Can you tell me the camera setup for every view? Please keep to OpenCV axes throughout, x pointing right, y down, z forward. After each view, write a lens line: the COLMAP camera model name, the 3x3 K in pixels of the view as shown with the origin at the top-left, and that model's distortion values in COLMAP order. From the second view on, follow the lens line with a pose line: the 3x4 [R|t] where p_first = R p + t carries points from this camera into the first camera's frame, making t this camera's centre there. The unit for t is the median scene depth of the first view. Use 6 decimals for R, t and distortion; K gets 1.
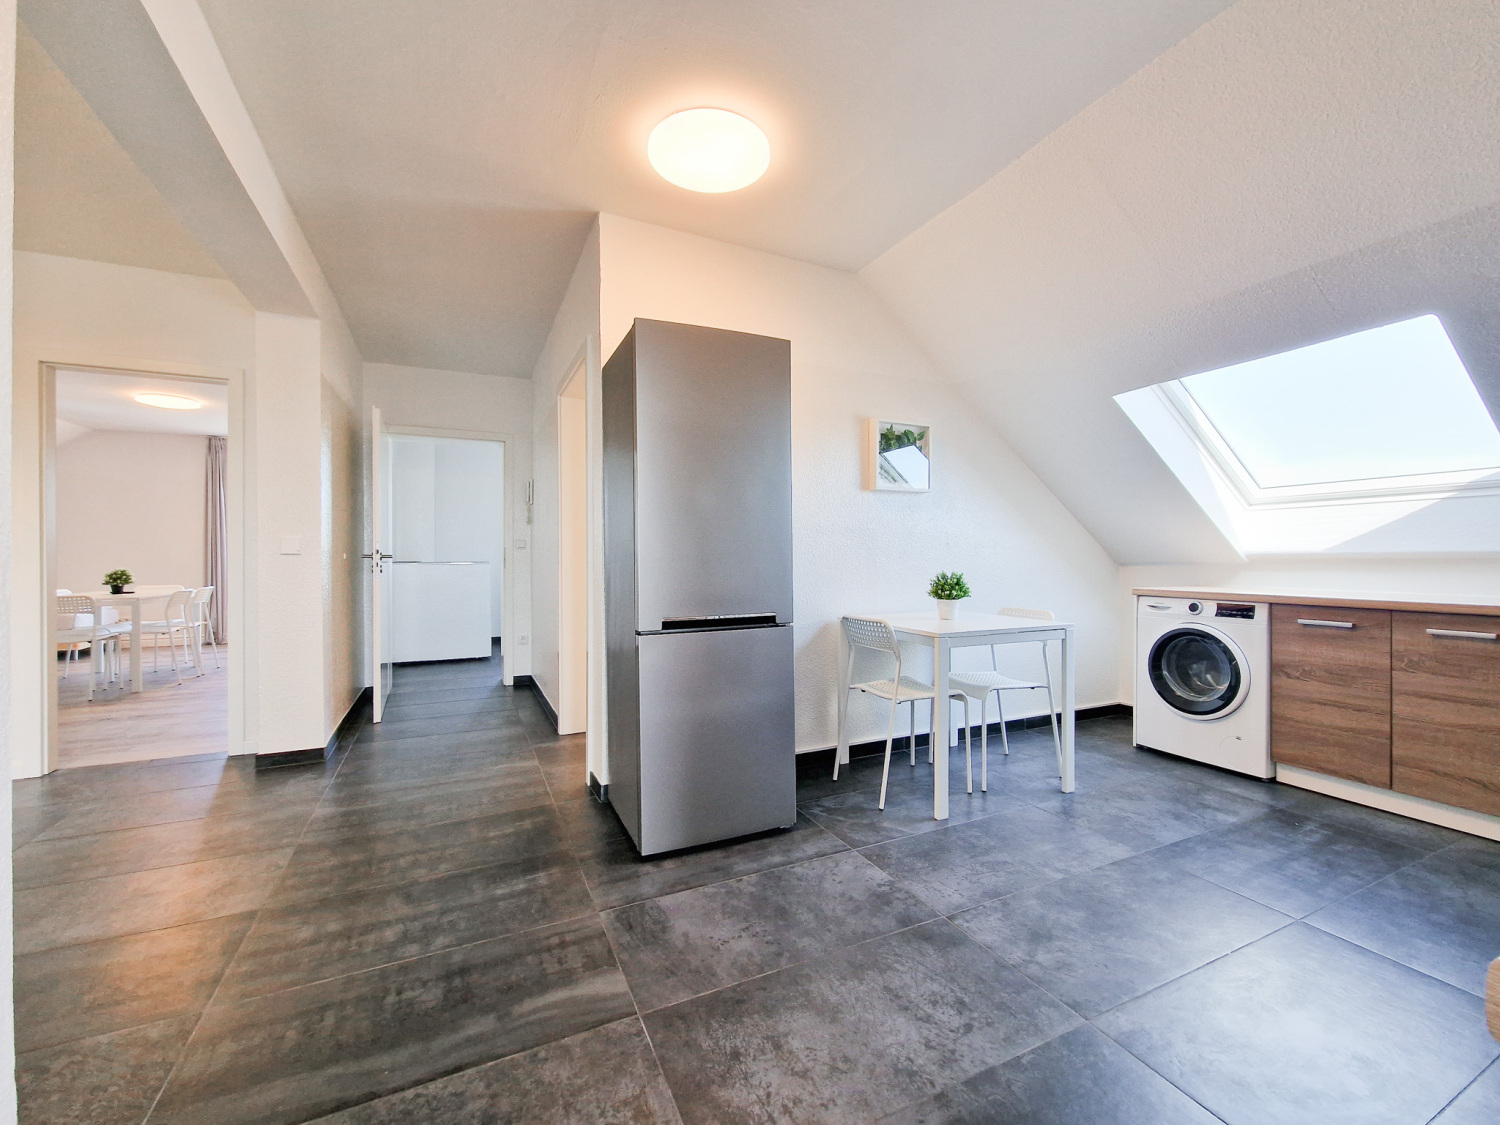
lens RADIAL K [[621.2, 0, 749.8], [0, 621.2, 559.8], [0, 0, 1]] dist [0.005997, -0.003182]
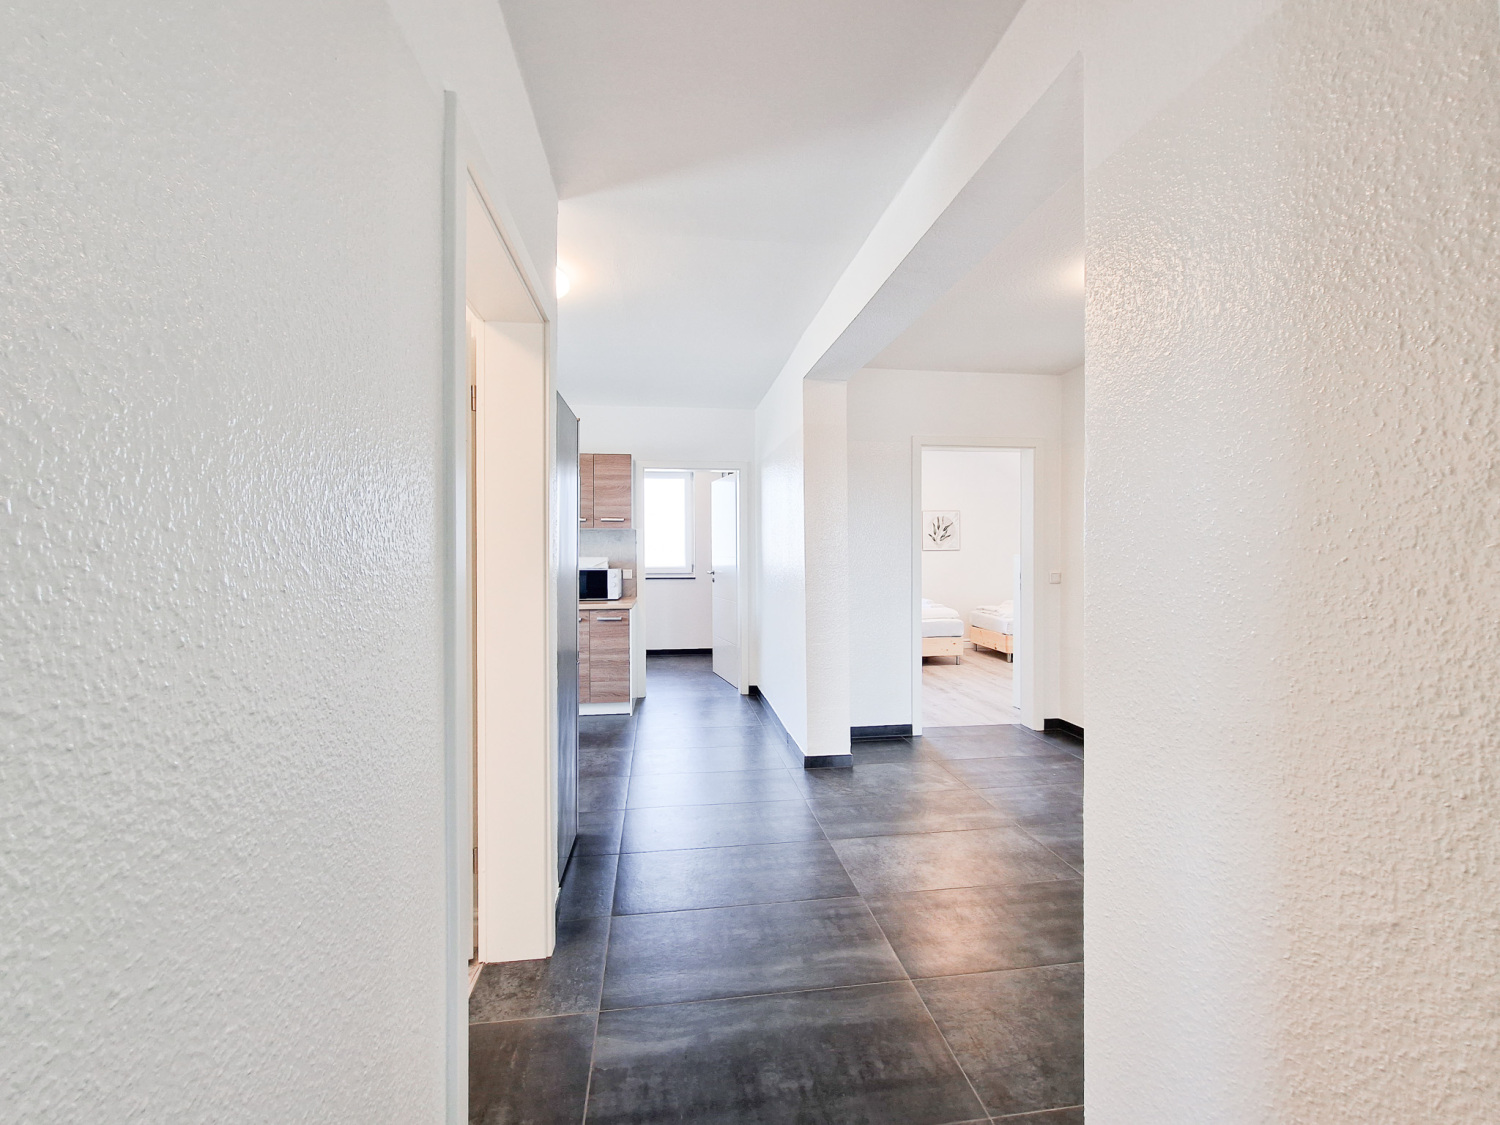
lens RADIAL K [[621.2, 0, 752.9], [0, 621.2, 560.0], [0, 0, 1]] dist [0.005997, -0.003182]
pose [[-0.956418, -0.001428, 0.291996, -0.780551], [0.003944, 0.999834, 0.017806, -0.095603], [-0.291973, 0.018182, -0.956254, 1.834559]]
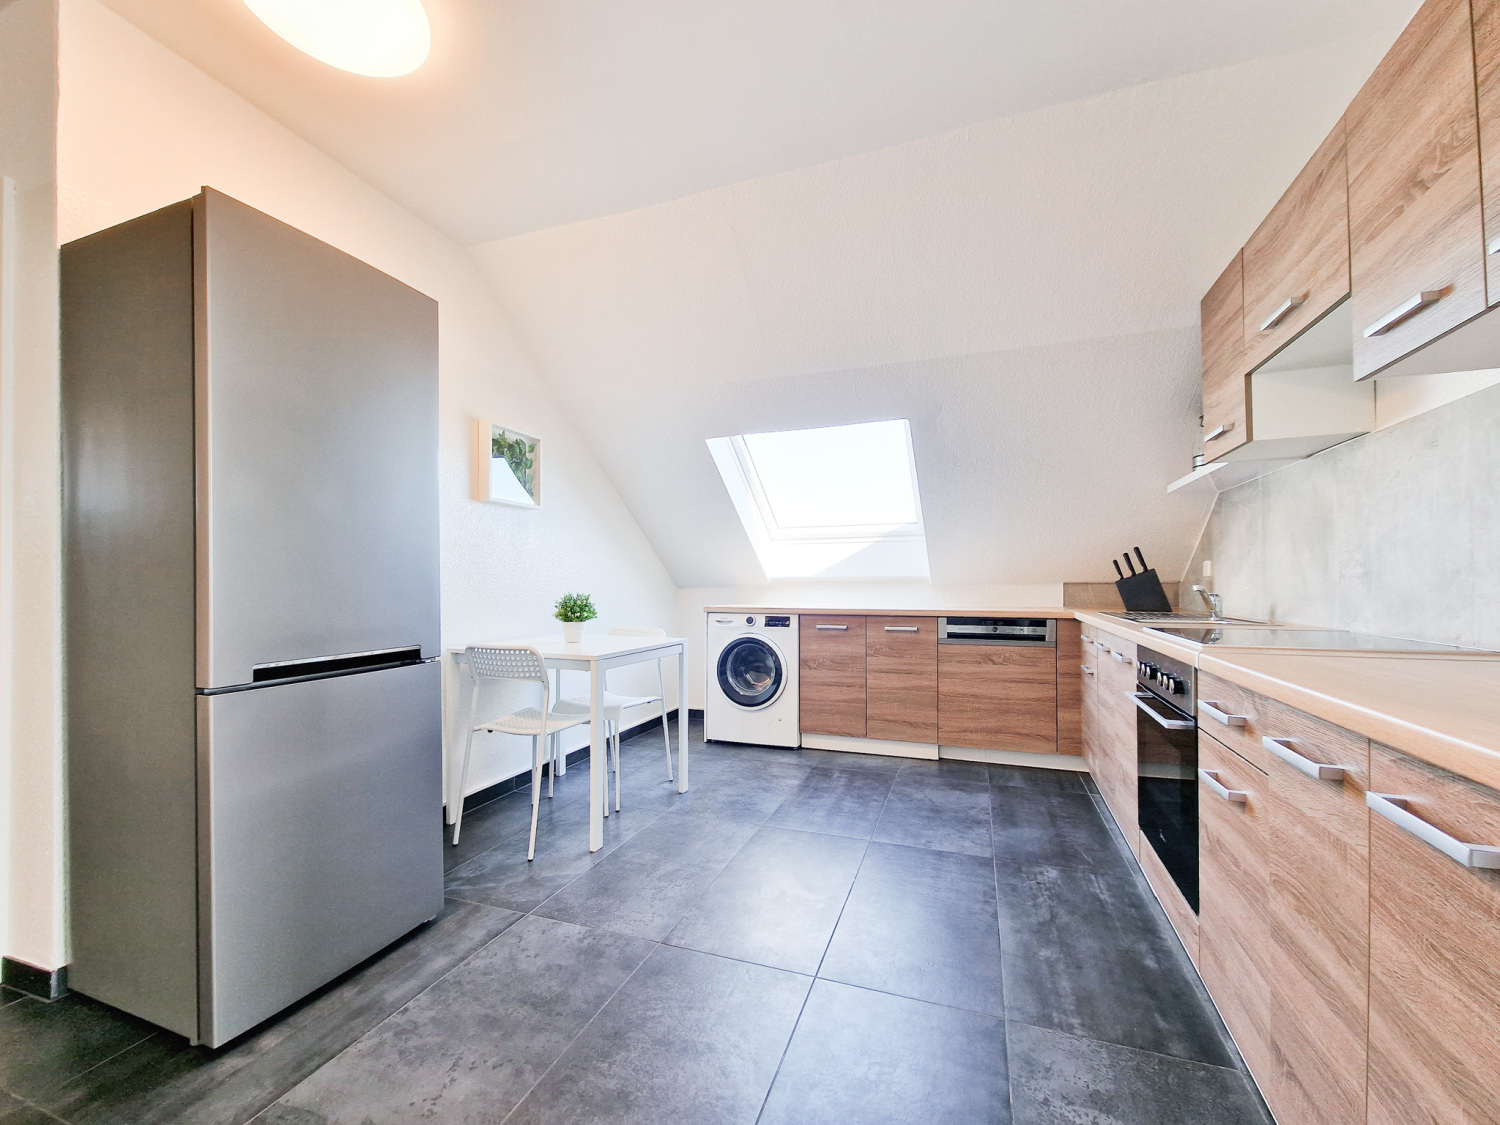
lens RADIAL K [[621.2, 0, 749.8], [0, 621.2, 580.2], [0, 0, 1]] dist [0.005997, -0.003182]
pose [[0.709826, 0.005402, 0.704356, -0.201994], [0.002368, 0.999947, -0.010055, 0.011645], [-0.704373, 0.008805, 0.709775, 0.150039]]
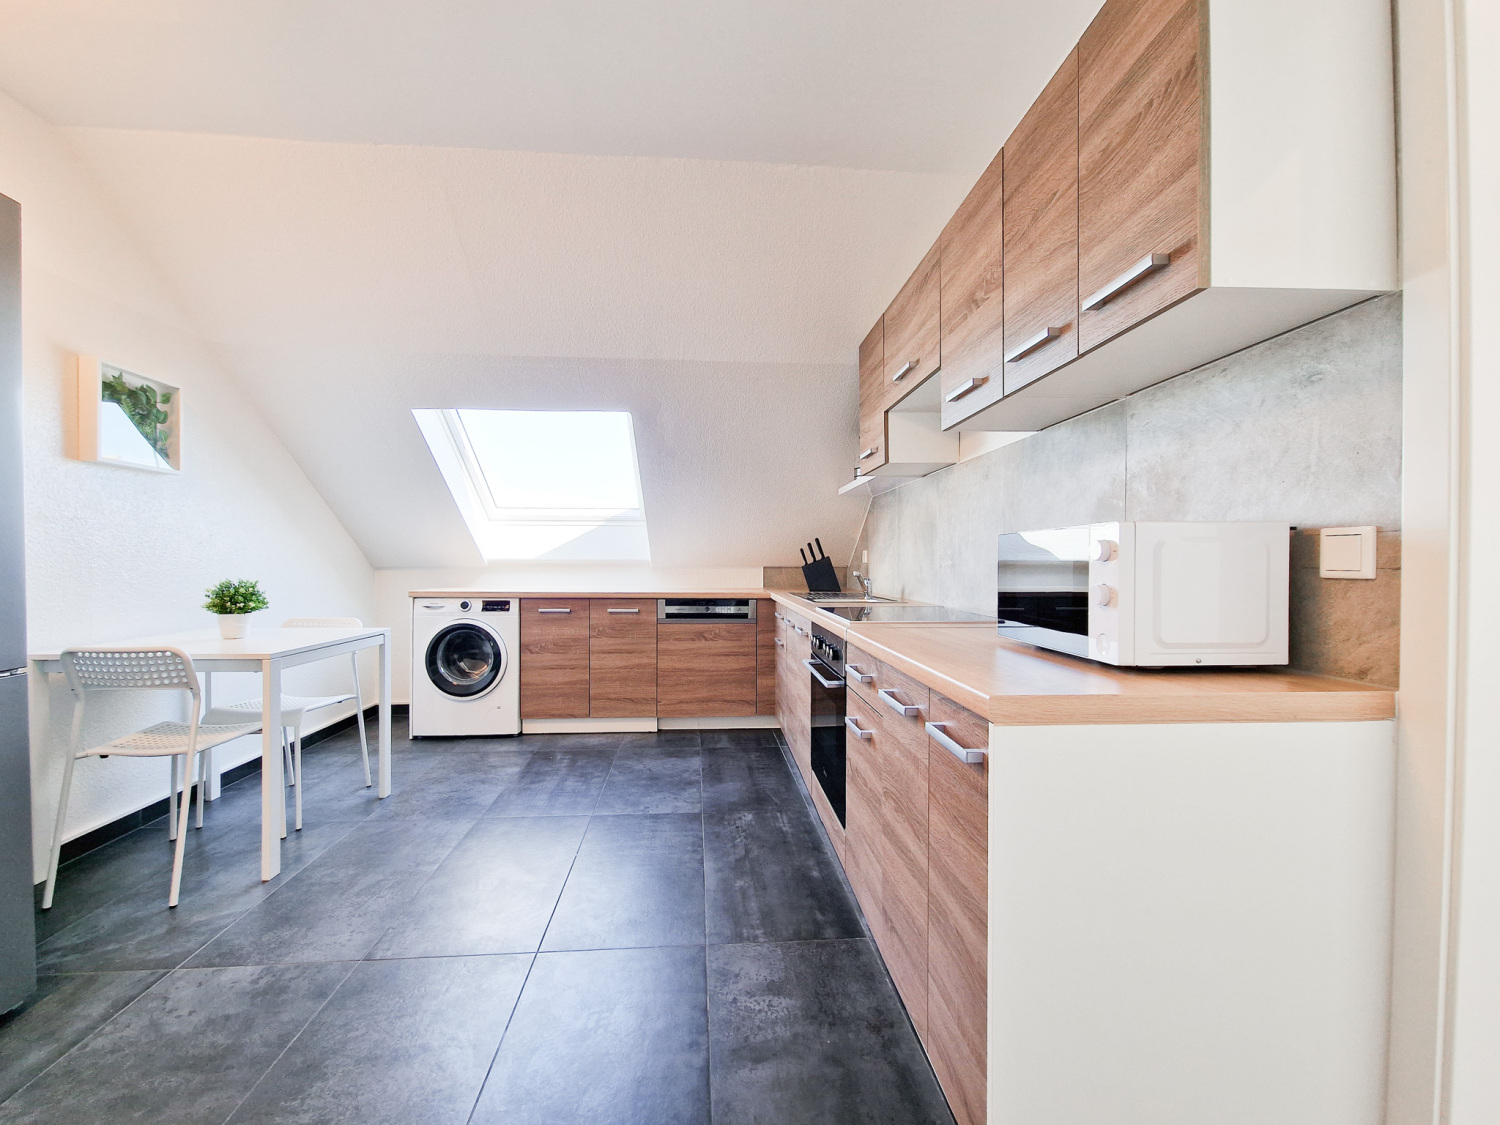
lens RADIAL K [[621.2, 0, 745.4], [0, 621.2, 567.3], [0, 0, 1]] dist [0.005997, -0.003182]
pose [[0.353010, -0.003994, 0.935611, -0.243755], [-0.002012, 0.999985, 0.005028, -0.002405], [-0.935617, -0.003657, 0.352997, 0.118140]]
